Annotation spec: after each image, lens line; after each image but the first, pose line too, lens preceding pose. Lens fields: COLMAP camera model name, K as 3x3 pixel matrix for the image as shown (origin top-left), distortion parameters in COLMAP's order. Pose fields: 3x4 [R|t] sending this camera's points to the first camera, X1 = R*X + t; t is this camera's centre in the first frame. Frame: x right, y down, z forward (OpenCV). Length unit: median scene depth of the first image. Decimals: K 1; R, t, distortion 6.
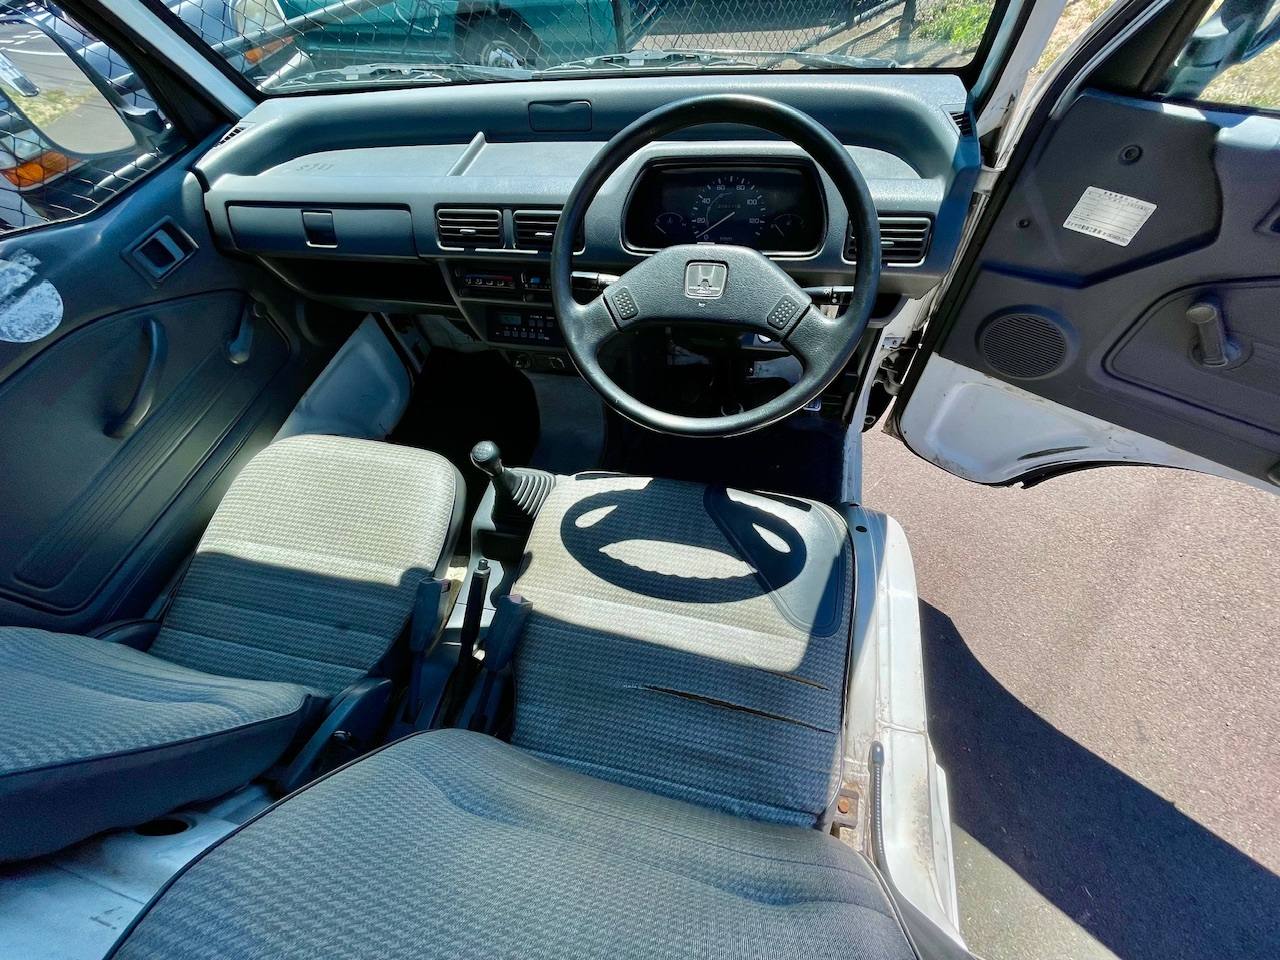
lens RADIAL K [[514.2, 0, 635.5], [0, 514.2, 486.0], [0, 0, 1]] dist [-0.004278, -0.000028]
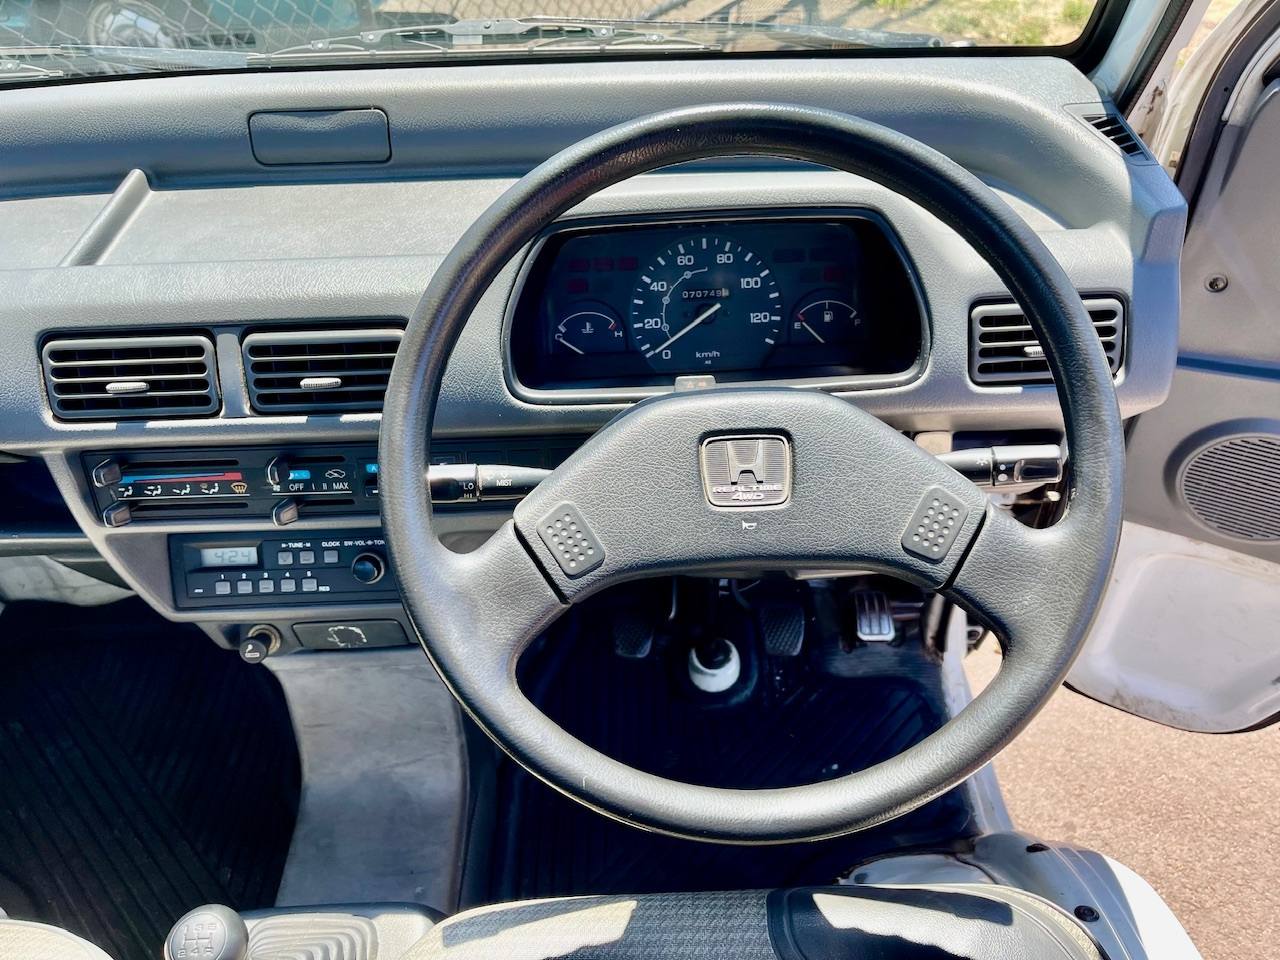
lens RADIAL K [[966.6, 0, 632.0], [0, 966.6, 482.0], [0, 0, 1]] dist [0.040194, -0.039254]
pose [[0.966233, -0.111267, 0.232406, -0.119542], [0.165573, 0.959208, -0.229142, -0.167139], [-0.197430, 0.259884, 0.945241, 0.179571]]
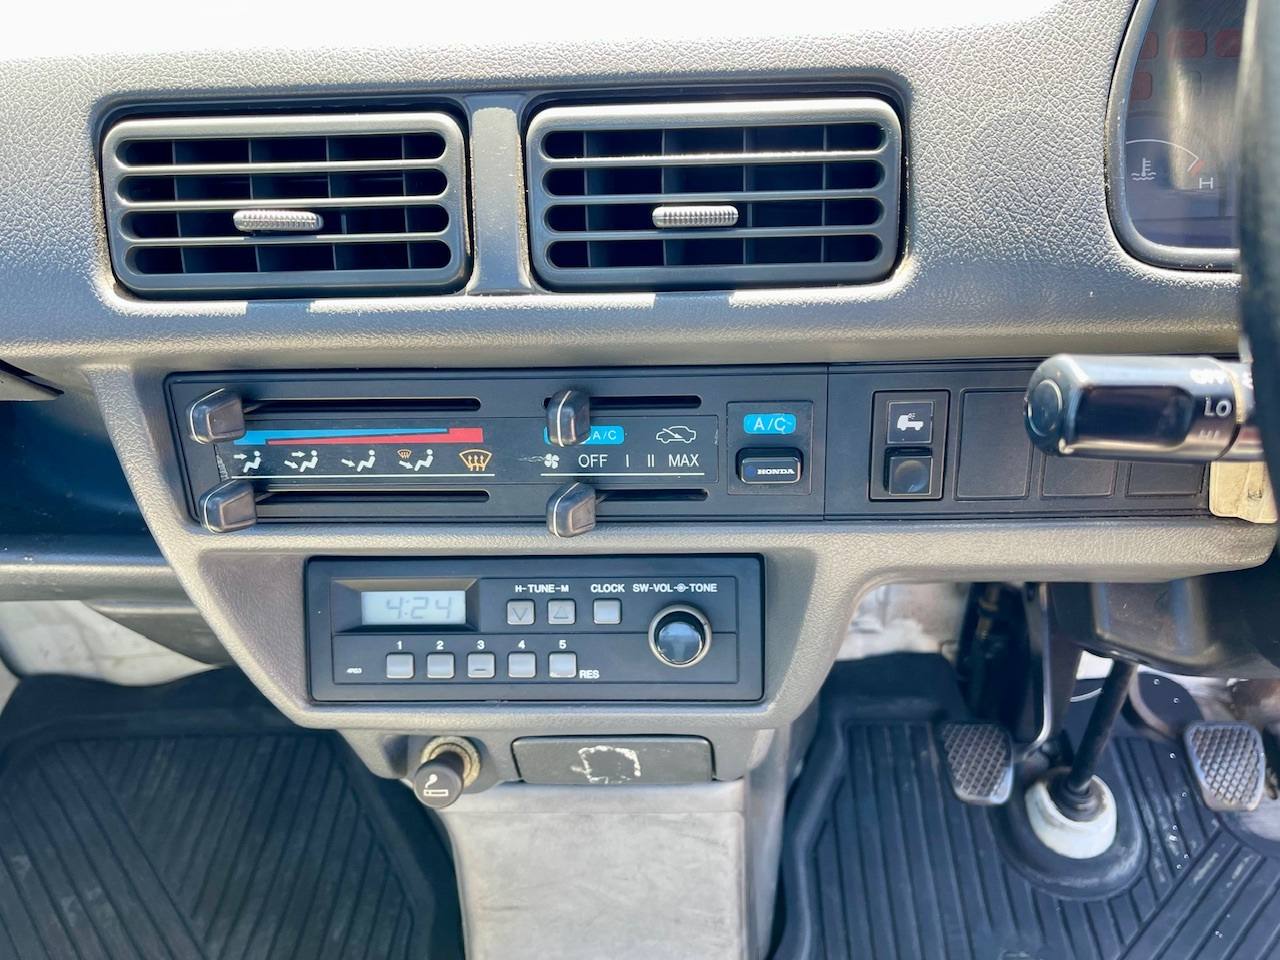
lens RADIAL K [[966.6, 0, 615.3], [0, 966.6, 492.8], [0, 0, 1]] dist [0.040194, -0.039254]
pose [[0.978851, -0.069424, 0.192437, -0.277804], [0.128077, 0.941465, -0.311833, -0.265531], [-0.159524, 0.329885, 0.930445, 0.668528]]
